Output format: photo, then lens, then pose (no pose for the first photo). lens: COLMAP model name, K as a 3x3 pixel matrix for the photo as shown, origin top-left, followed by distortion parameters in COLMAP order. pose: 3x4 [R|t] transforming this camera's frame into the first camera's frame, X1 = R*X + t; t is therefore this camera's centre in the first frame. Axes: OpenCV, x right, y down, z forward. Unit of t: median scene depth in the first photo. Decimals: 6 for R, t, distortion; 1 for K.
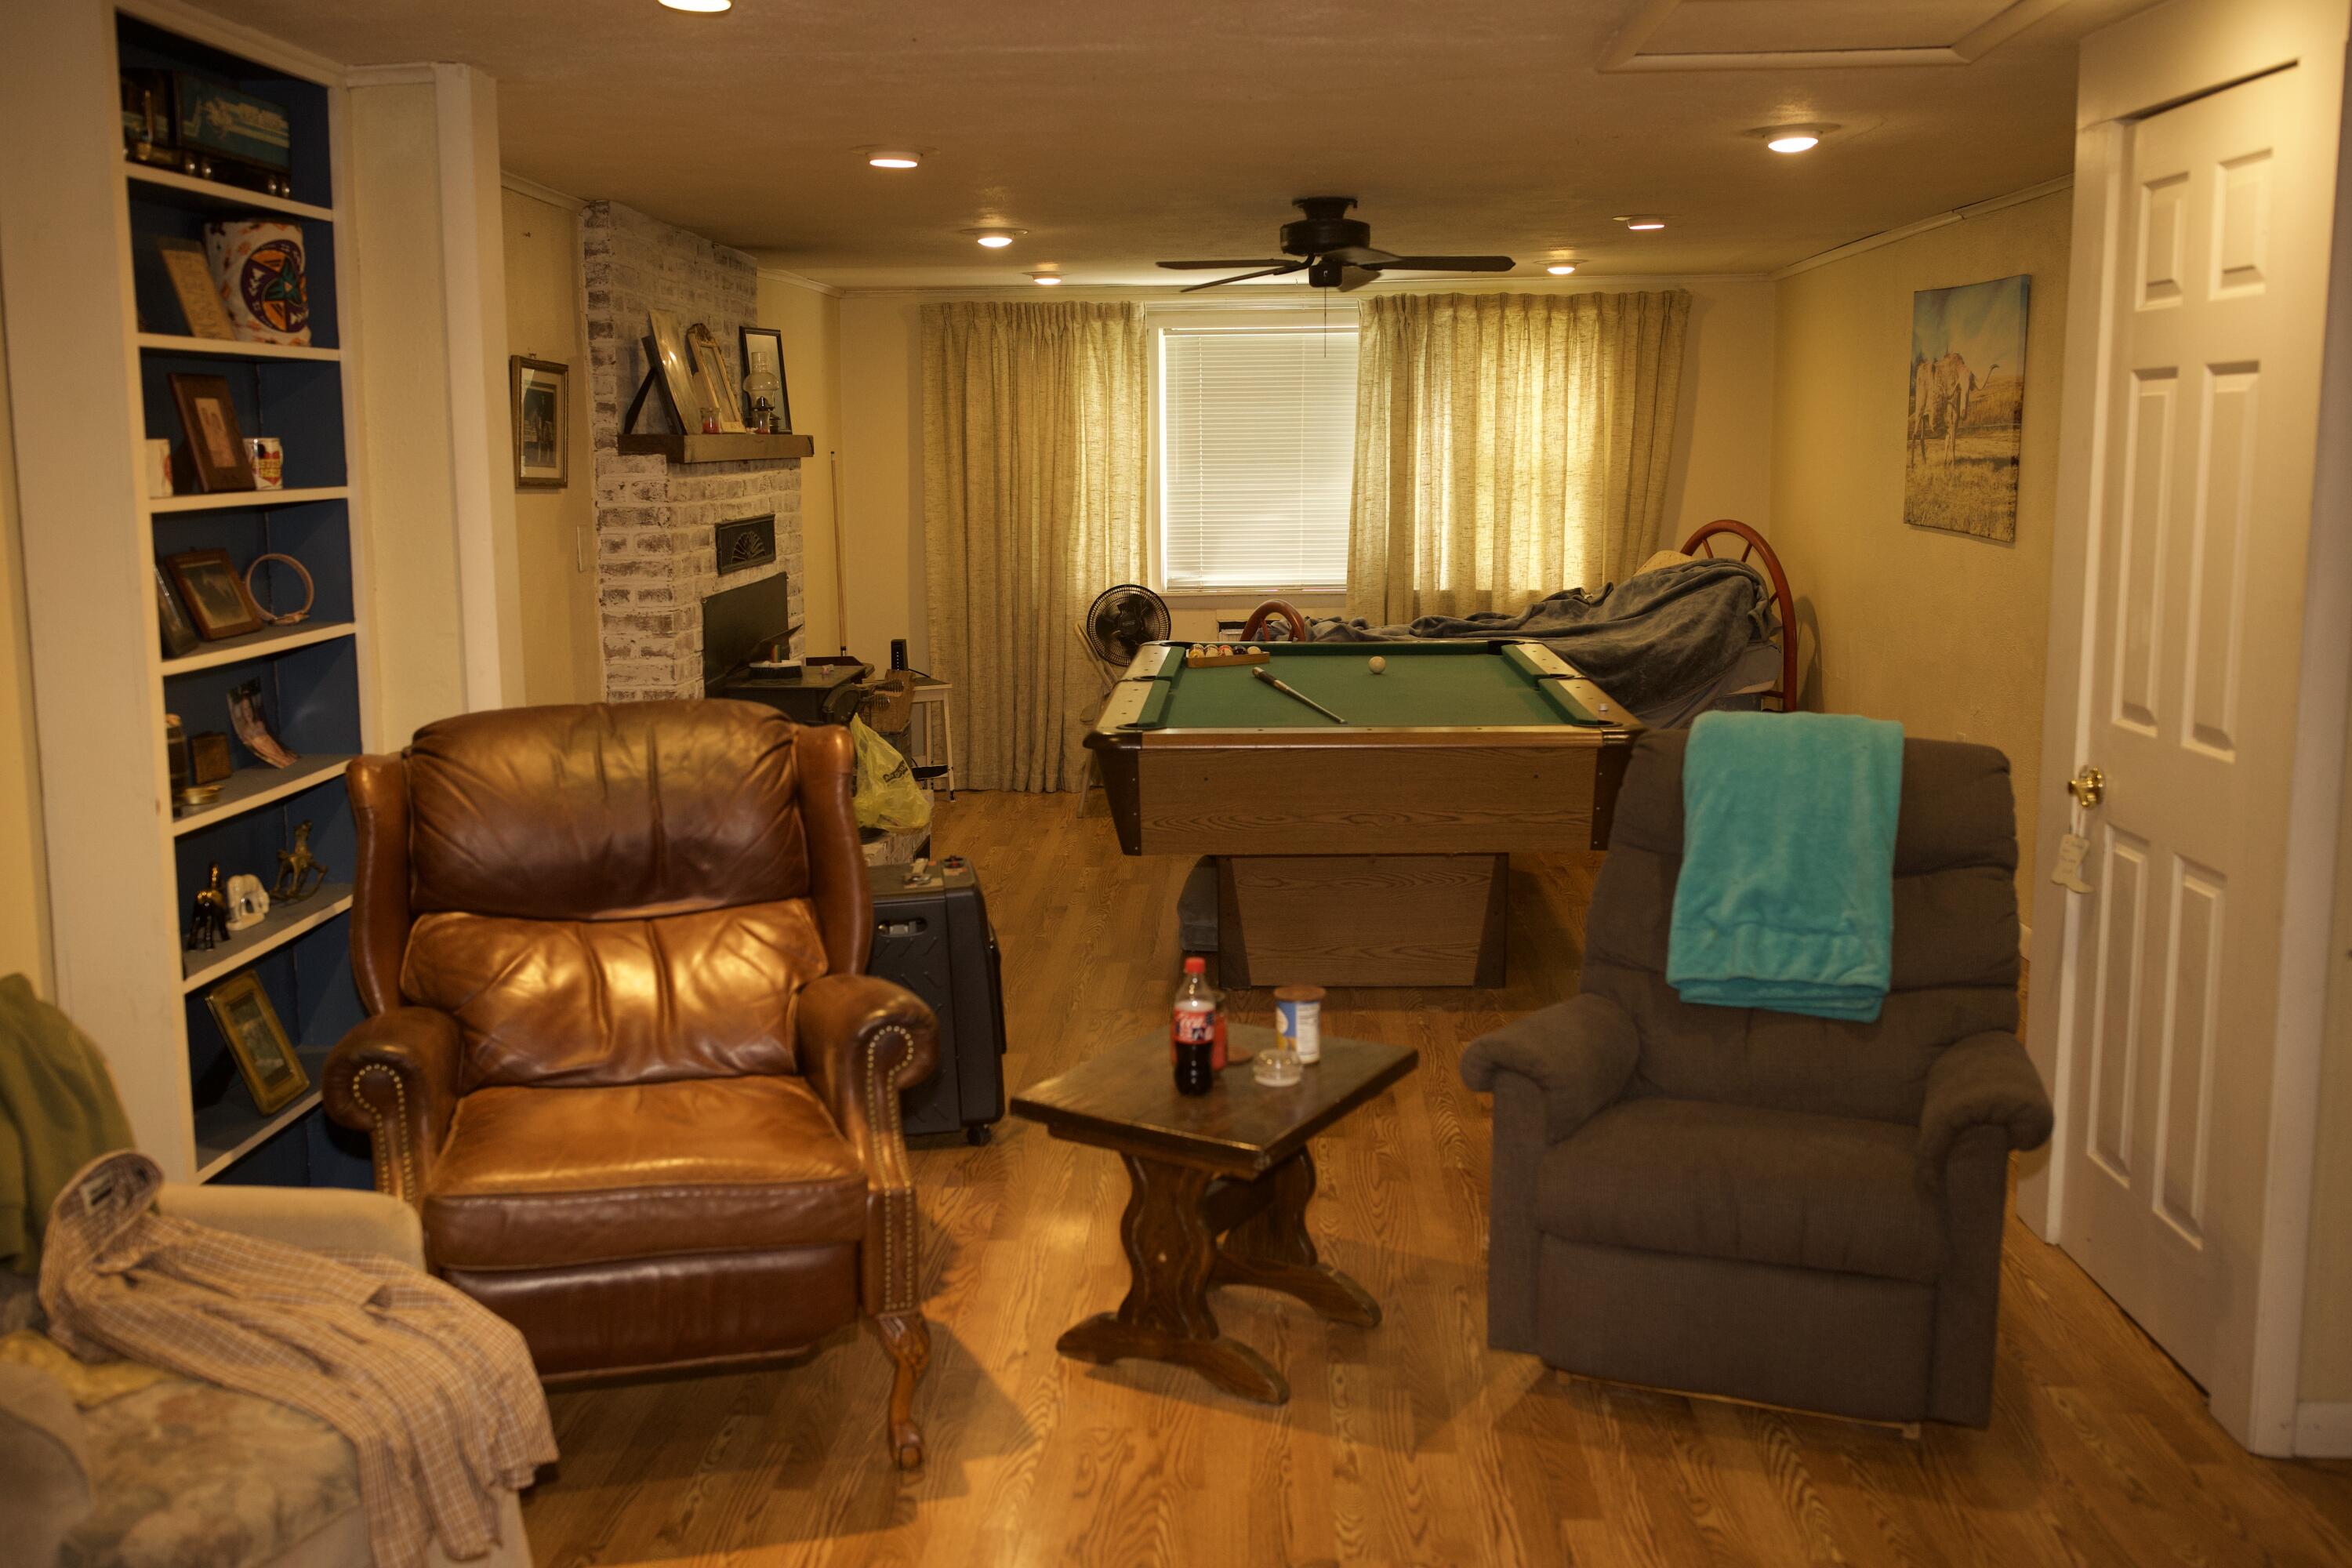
lens RADIAL K [[2258.1, 0, 1175.1], [0, 2258.1, 785.5], [0, 0, 1]] dist [-0.009798, 0.000000]
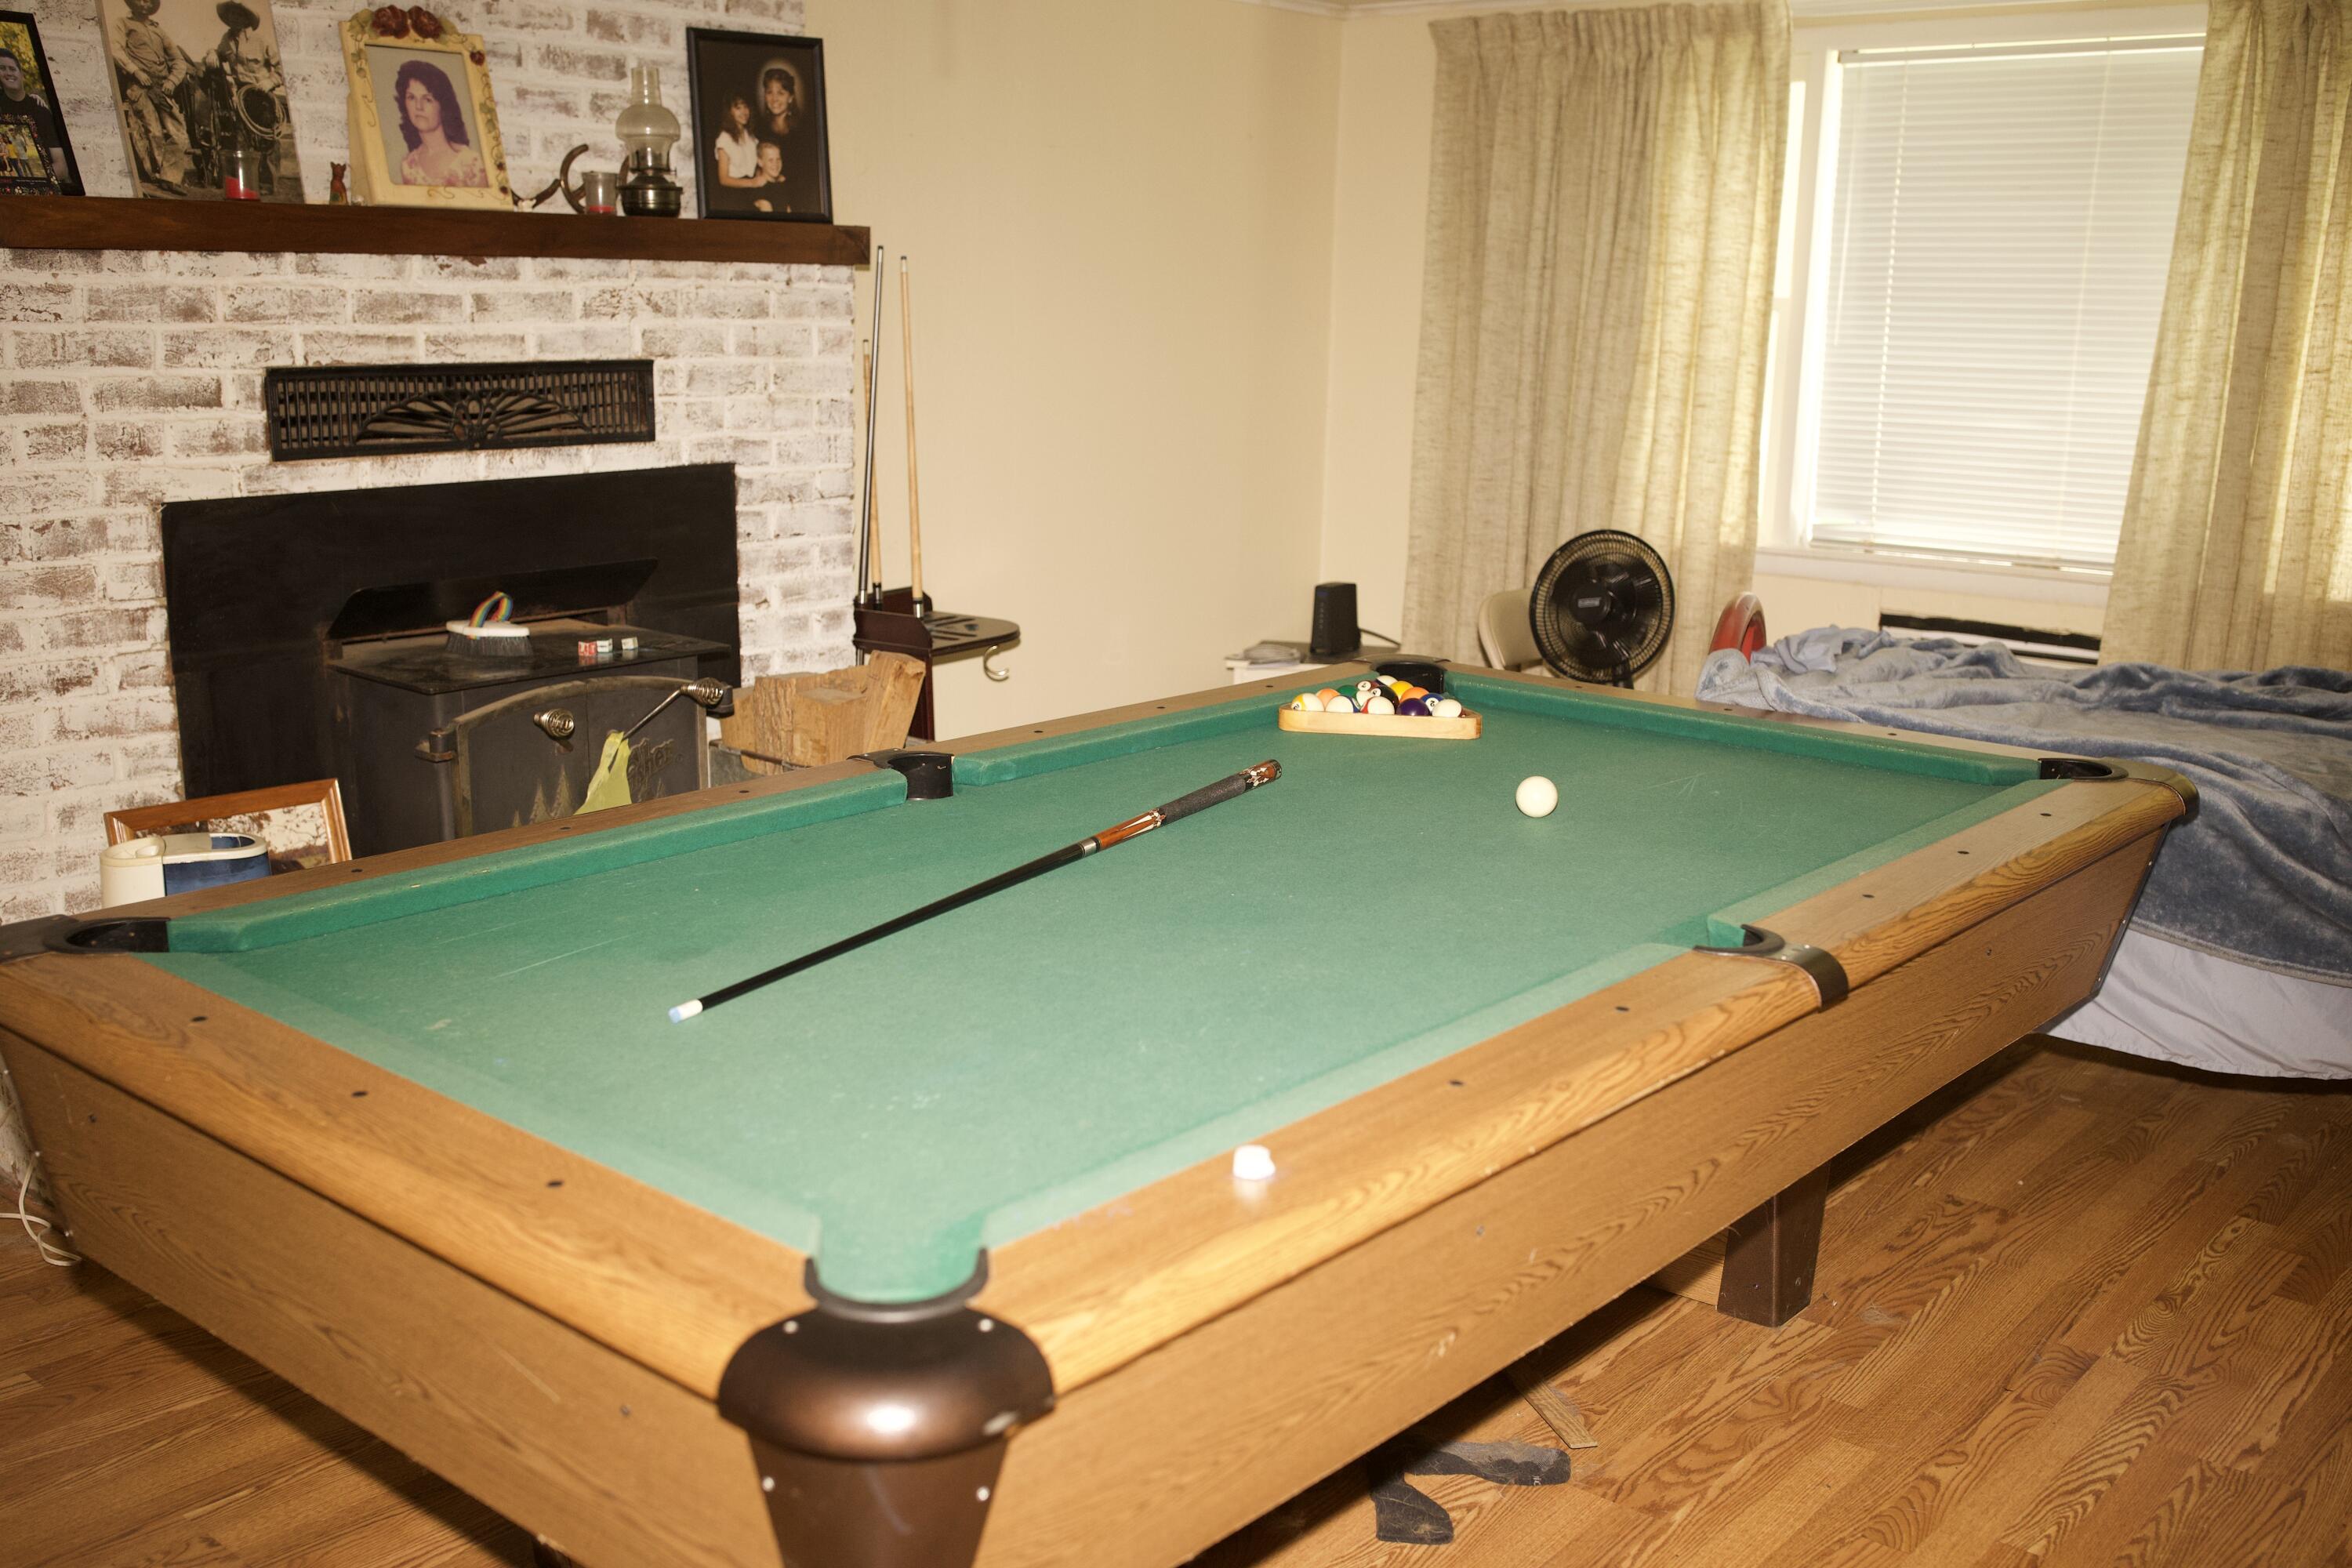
lens RADIAL K [[2258.1, 0, 1176.6], [0, 2258.1, 783.1], [0, 0, 1]] dist [-0.009798, 0.000000]
pose [[0.791663, 0.156957, -0.590452, 0.213129], [-0.119863, 0.987557, 0.101809, -0.068399], [0.599085, -0.009825, 0.800625, 0.484460]]
